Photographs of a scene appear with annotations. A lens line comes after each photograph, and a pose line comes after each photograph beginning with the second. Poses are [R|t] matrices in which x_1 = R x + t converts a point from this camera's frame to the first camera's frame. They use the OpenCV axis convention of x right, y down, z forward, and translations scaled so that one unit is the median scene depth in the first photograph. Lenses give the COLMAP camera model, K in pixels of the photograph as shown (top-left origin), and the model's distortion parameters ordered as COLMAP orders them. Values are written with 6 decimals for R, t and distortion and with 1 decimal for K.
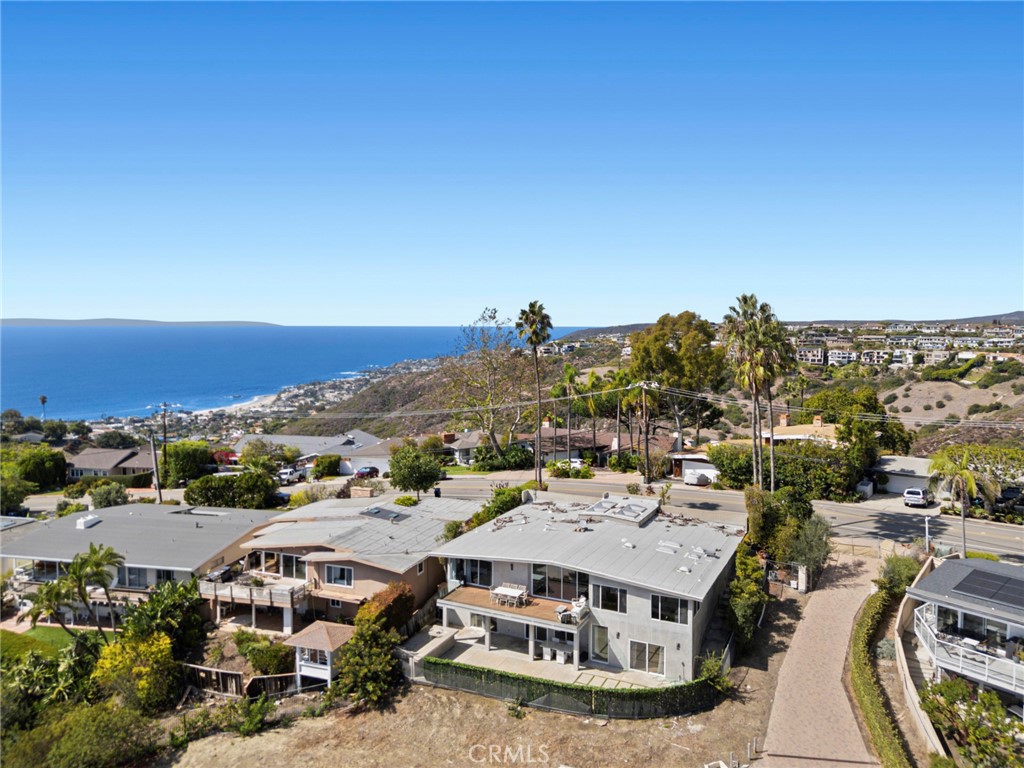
lens RADIAL K [[754.6, 0, 515.9], [0, 754.6, 365.6], [0, 0, 1]] dist [0.073204, -0.054429]
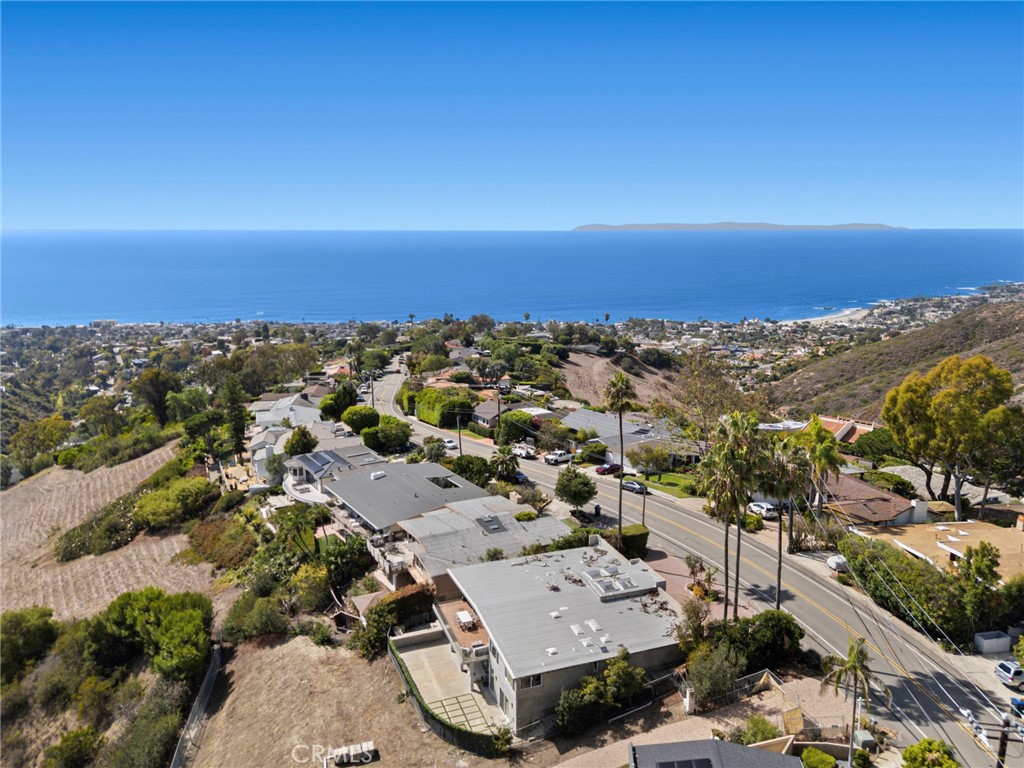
lens RADIAL K [[754.6, 0, 508.7], [0, 754.6, 376.9], [0, 0, 1]] dist [0.073204, -0.054429]
pose [[0.719932, 0.135017, -0.680785, 0.720275], [-0.039592, 0.987287, 0.153937, -0.265514], [0.692914, -0.083871, 0.716126, 0.093500]]
